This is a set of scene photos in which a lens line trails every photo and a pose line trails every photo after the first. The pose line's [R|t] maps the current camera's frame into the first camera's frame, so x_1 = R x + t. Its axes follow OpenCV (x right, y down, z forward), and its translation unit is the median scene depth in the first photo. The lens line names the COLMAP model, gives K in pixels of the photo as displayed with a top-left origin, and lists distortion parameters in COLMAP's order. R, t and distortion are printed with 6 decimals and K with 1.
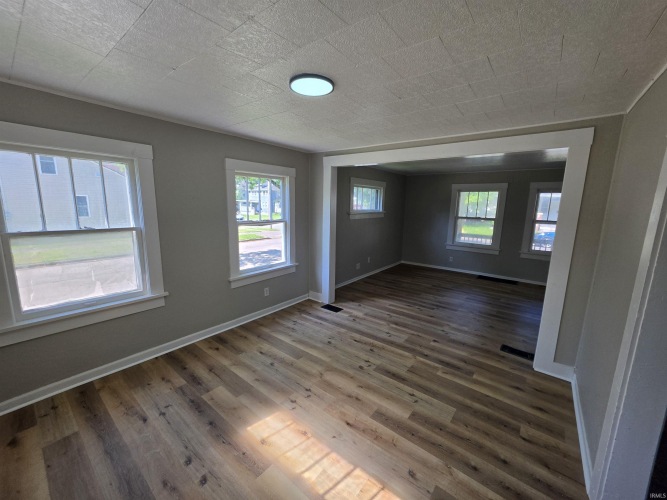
lens RADIAL K [[268.9, 0, 330.4], [0, 268.9, 252.1], [0, 0, 1]] dist [-0.004305, 0.001720]
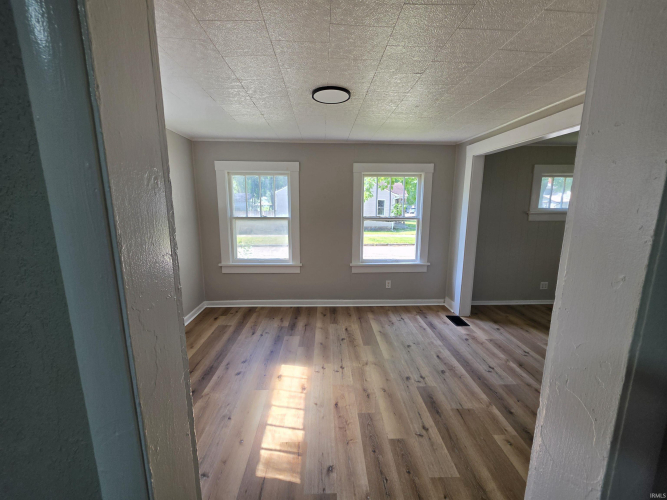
lens RADIAL K [[268.9, 0, 331.6], [0, 268.9, 249.2], [0, 0, 1]] dist [-0.004305, 0.001720]
pose [[0.650766, 0.111871, -0.750992, 0.502661], [-0.125976, 0.991286, 0.038503, -0.001587], [0.748755, 0.069550, 0.659188, 0.161324]]
